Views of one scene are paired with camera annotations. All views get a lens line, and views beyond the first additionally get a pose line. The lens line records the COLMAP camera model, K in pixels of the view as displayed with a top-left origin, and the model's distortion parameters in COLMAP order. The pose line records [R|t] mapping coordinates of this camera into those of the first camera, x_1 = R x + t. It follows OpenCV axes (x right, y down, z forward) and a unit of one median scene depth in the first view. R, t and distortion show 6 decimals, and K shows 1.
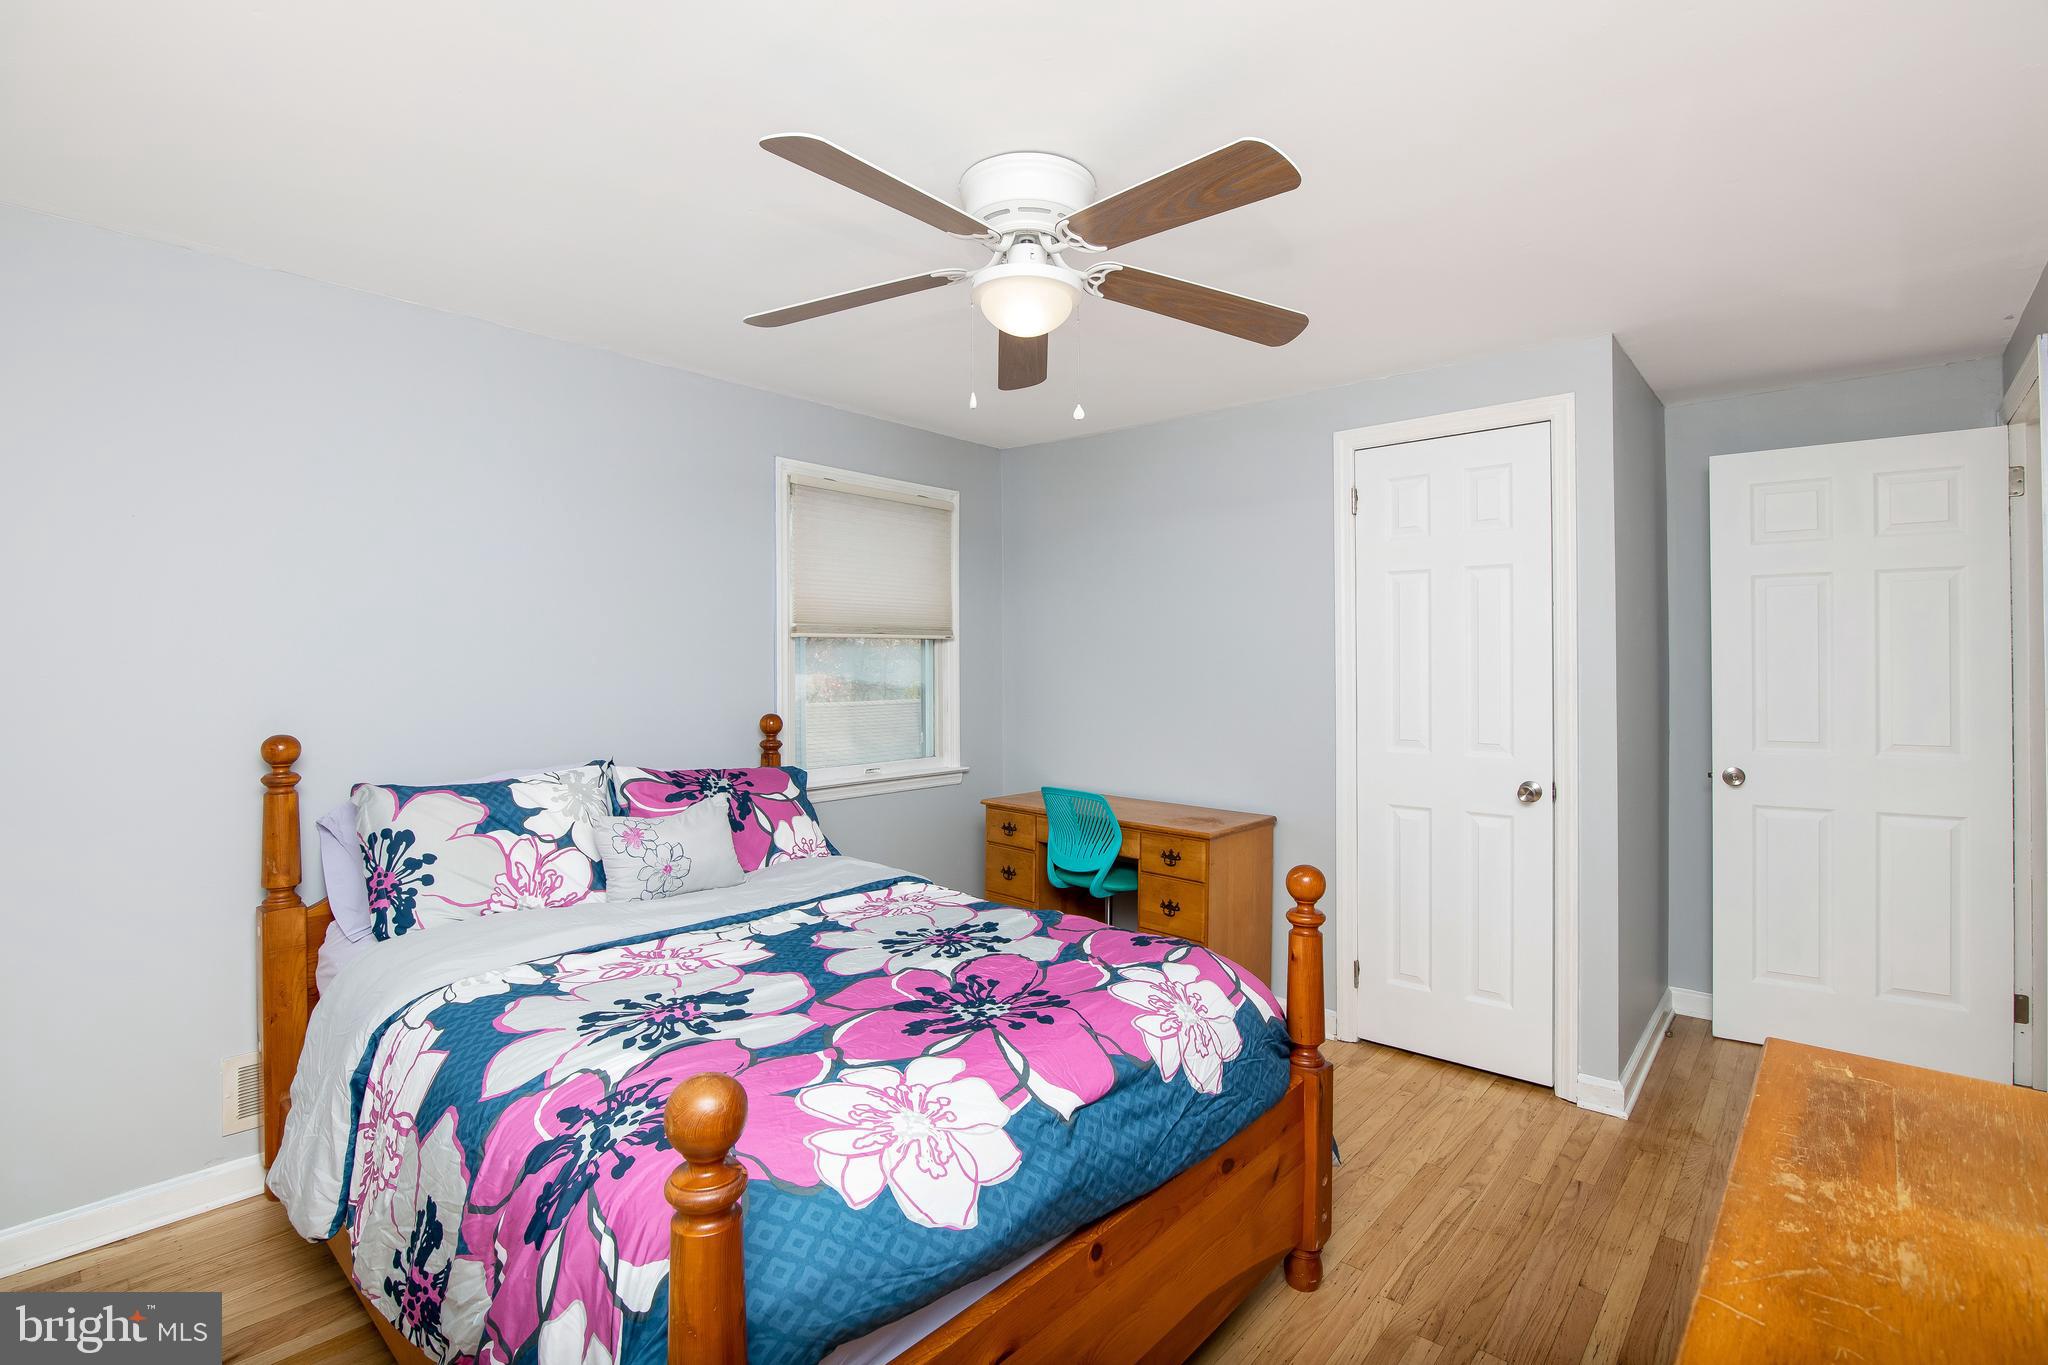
lens RADIAL K [[937.7, 0, 1014.3], [0, 937.7, 671.1], [0, 0, 1]] dist [-0.018860, 0.000360]
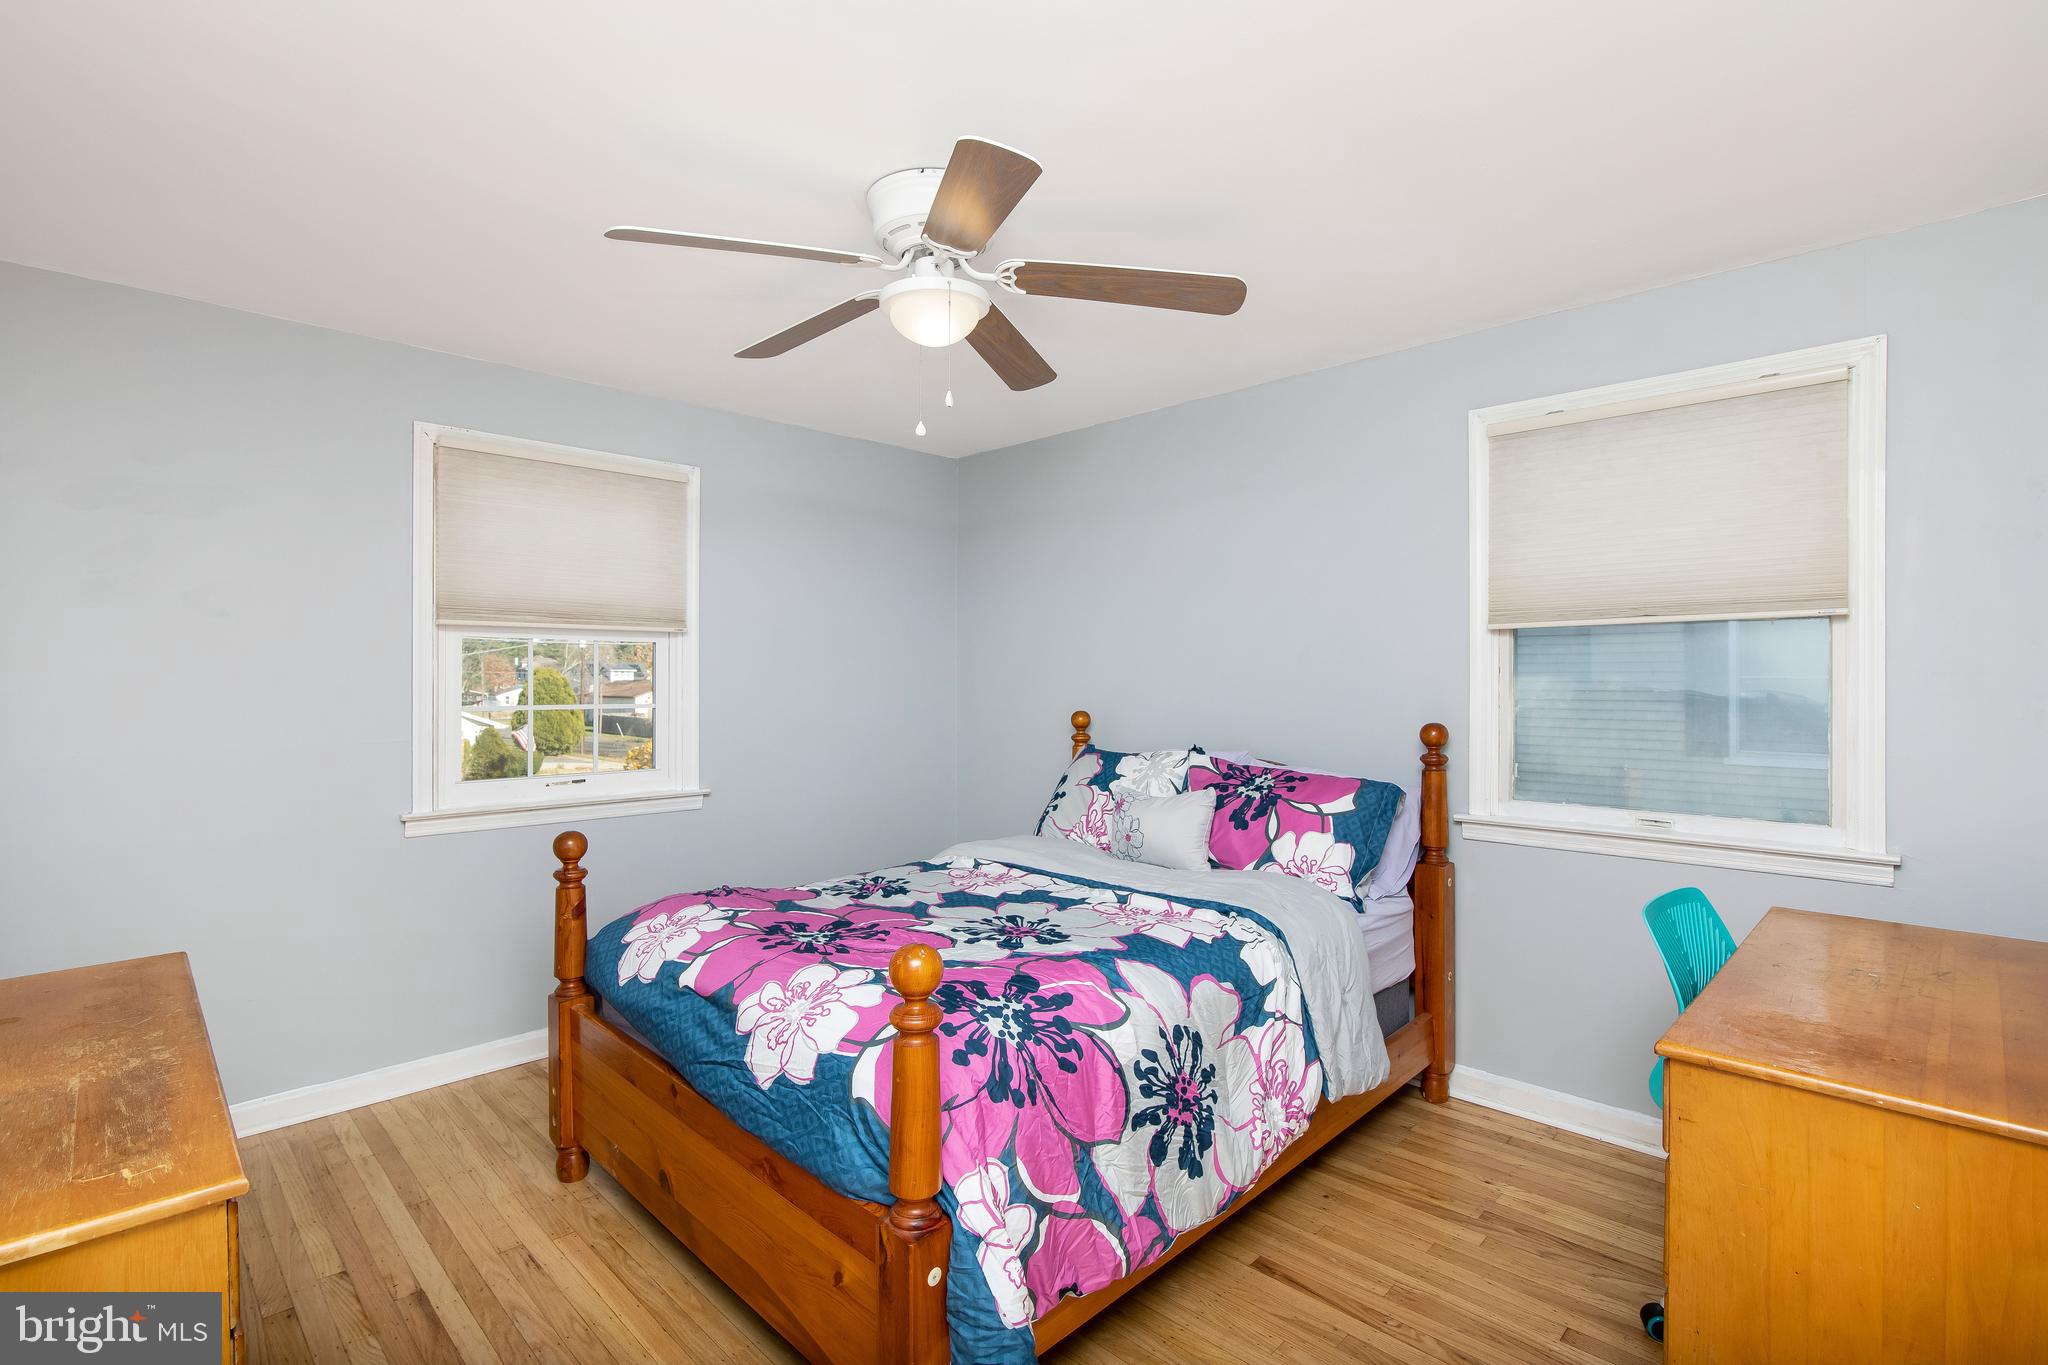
lens RADIAL K [[937.7, 0, 1013.8], [0, 937.7, 685.0], [0, 0, 1]] dist [-0.018860, 0.000360]
pose [[-0.049545, 0.015347, -0.998654, 1.165177], [-0.000991, 0.999881, 0.015415, -0.001967], [0.998771, 0.001754, -0.049524, 1.270748]]
